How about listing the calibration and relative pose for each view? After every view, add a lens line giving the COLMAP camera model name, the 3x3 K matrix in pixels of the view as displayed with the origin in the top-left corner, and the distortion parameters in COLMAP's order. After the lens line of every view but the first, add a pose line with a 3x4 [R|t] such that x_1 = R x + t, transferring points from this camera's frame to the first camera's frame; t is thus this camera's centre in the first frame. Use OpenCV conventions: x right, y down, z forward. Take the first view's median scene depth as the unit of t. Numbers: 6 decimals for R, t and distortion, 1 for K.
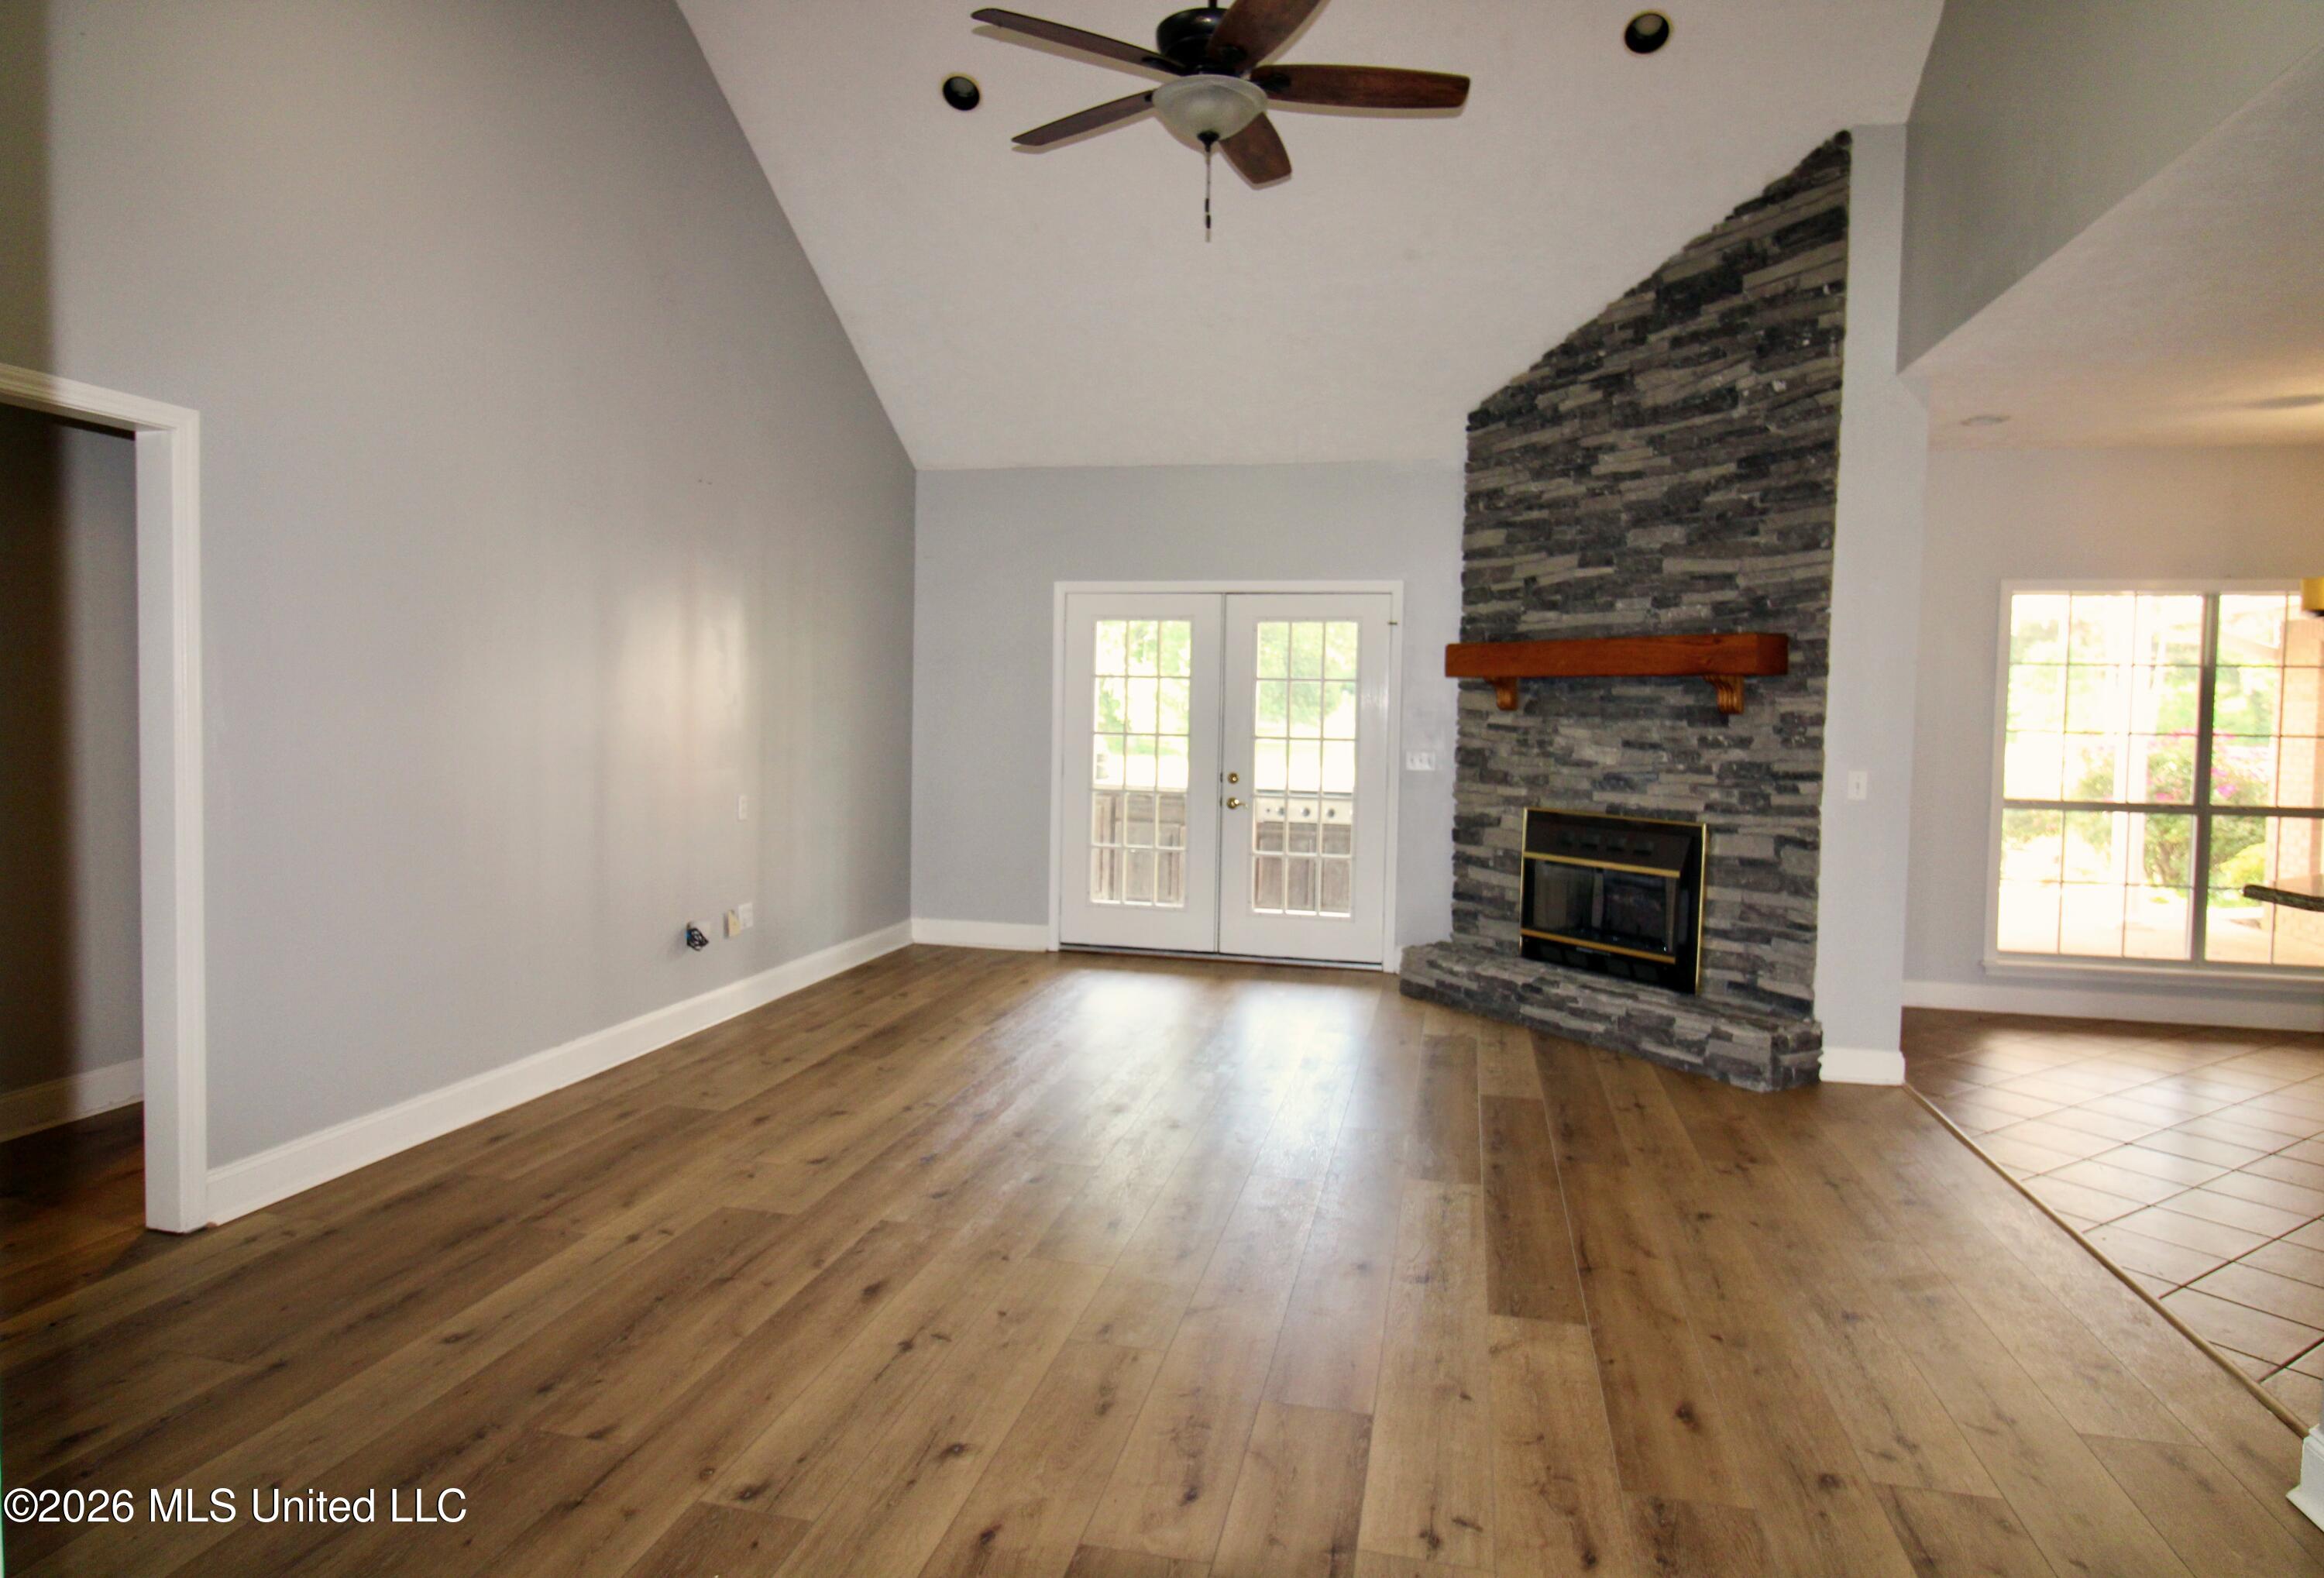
lens RADIAL K [[1361.8, 0, 1162.0], [0, 1361.8, 789.0], [0, 0, 1]] dist [0.050376, 0.000204]
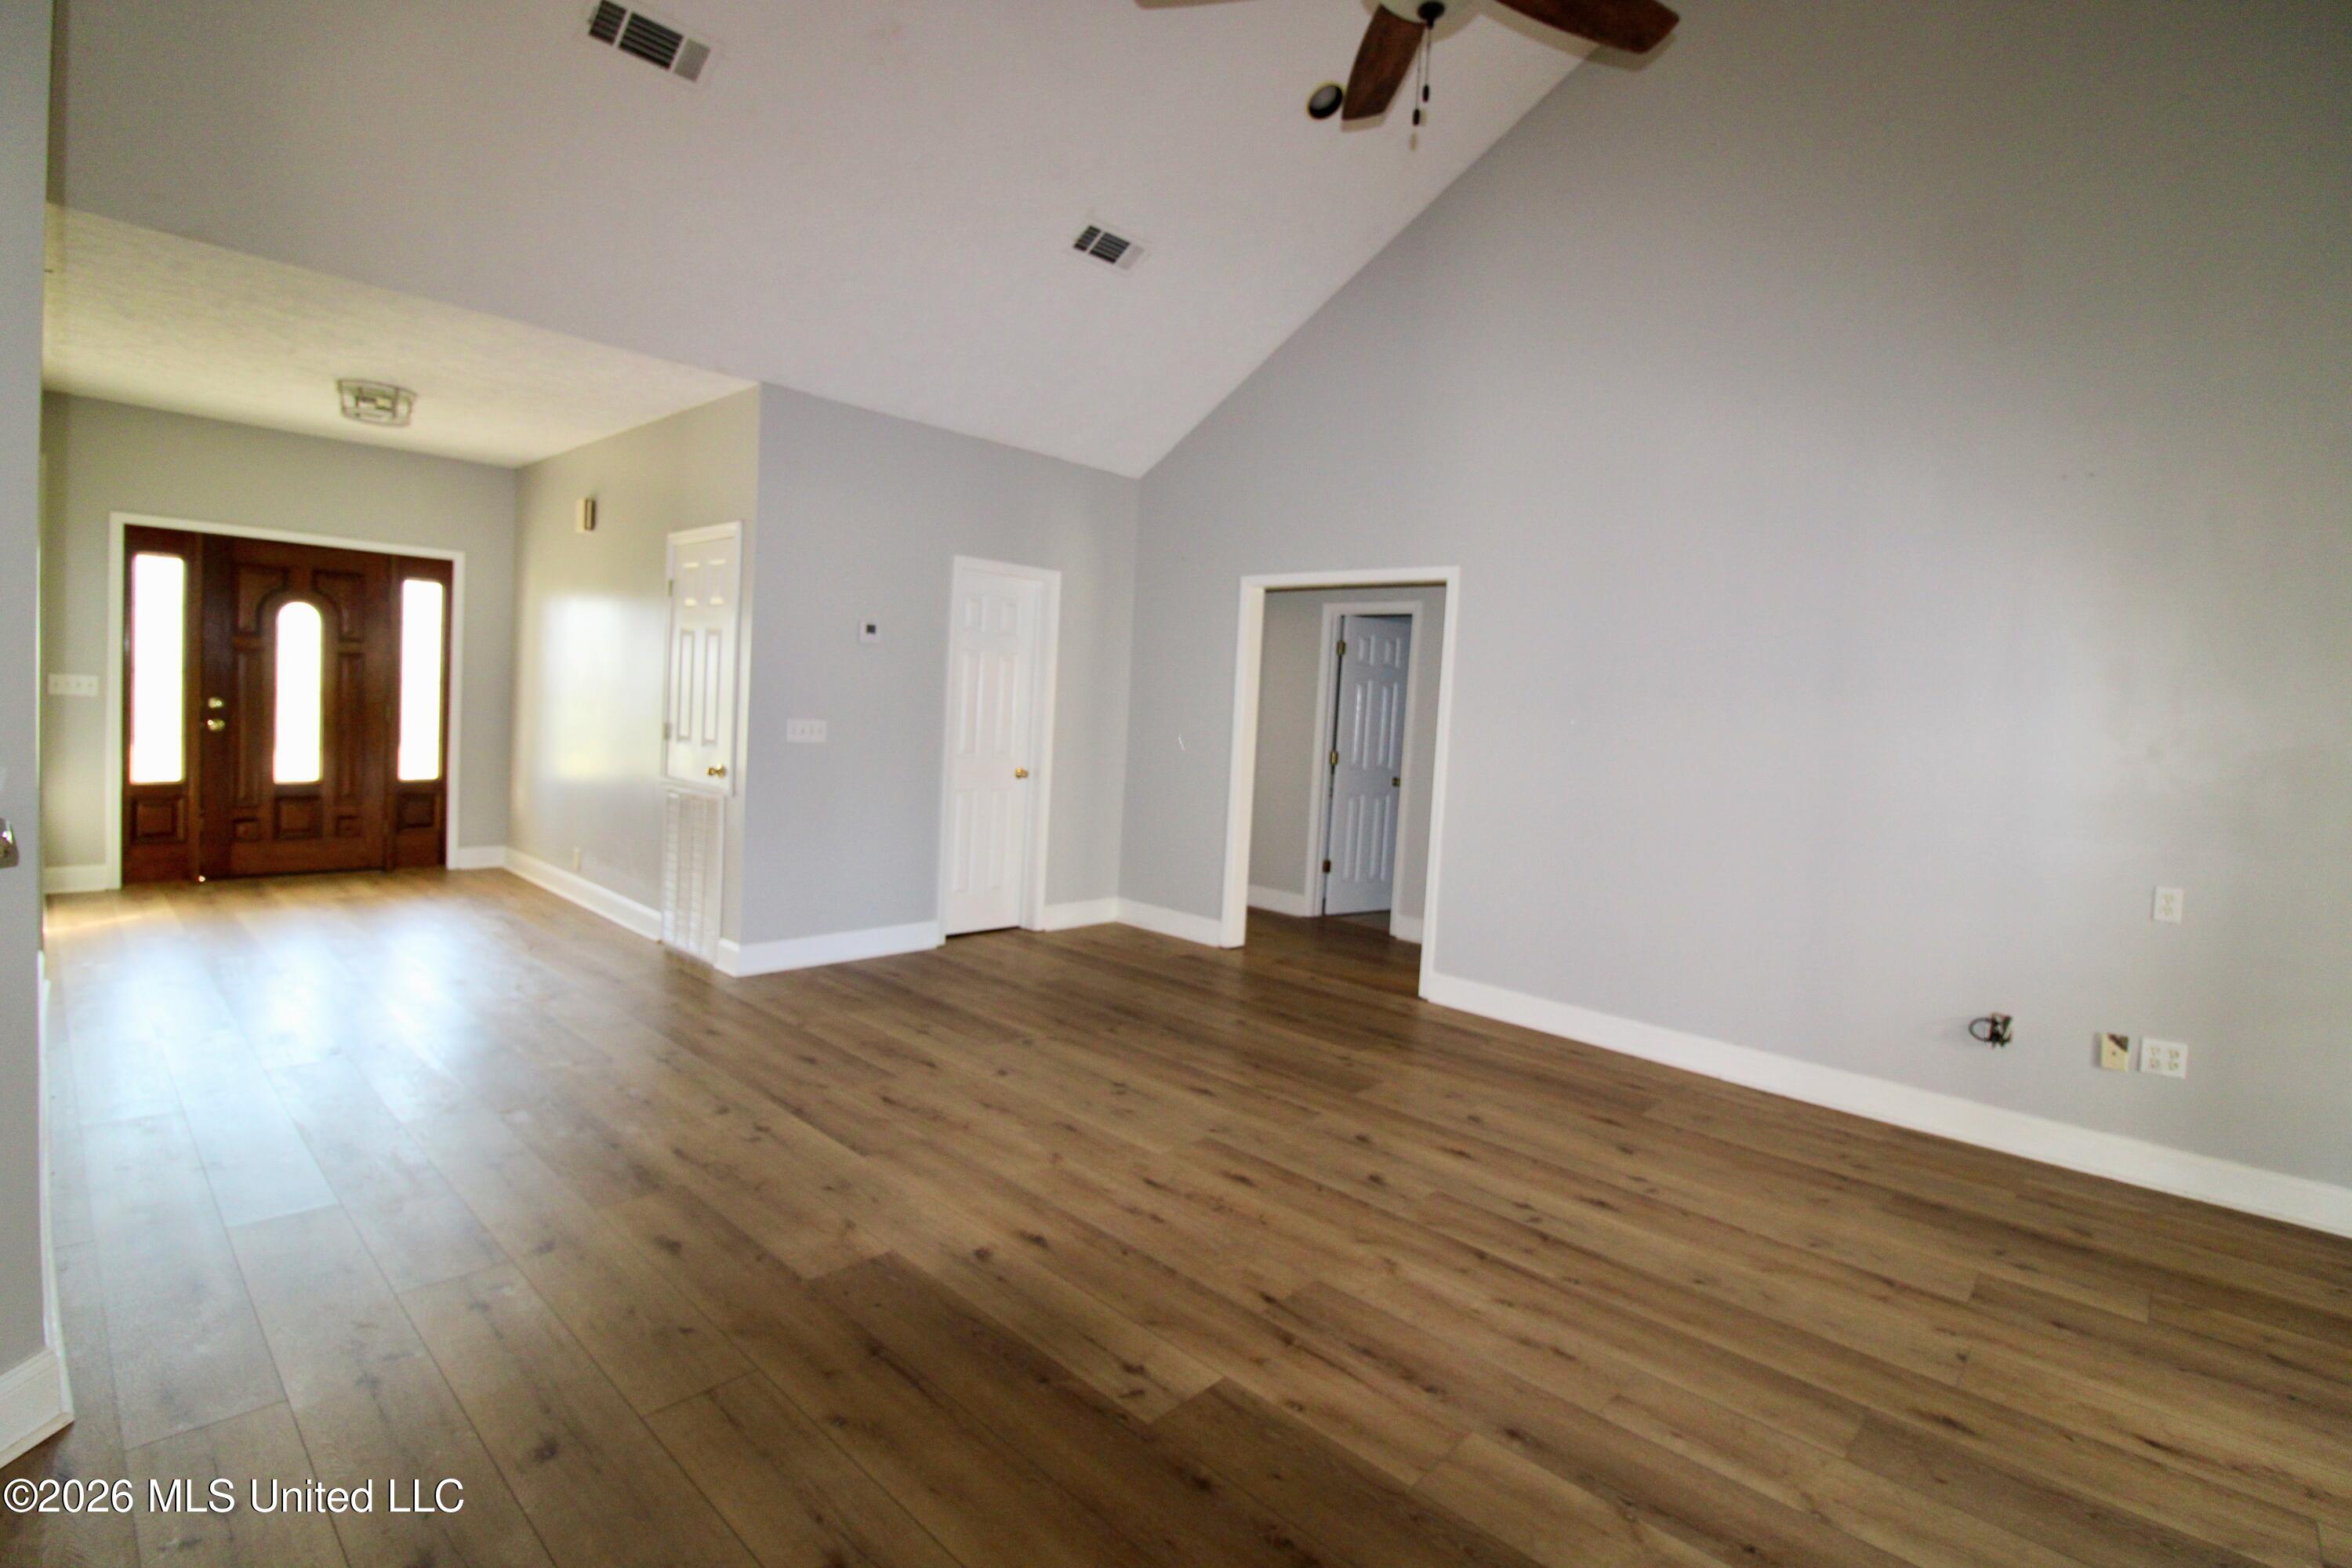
lens RADIAL K [[1107.2, 0, 1176.0], [0, 1107.2, 784.0], [0, 0, 1]] dist [-0.001879, -0.000423]
pose [[-0.515146, 0.002018, -0.857100, 0.784480], [-0.124235, 0.989261, 0.076999, -0.048439], [0.848051, 0.146148, -0.509363, 1.455370]]
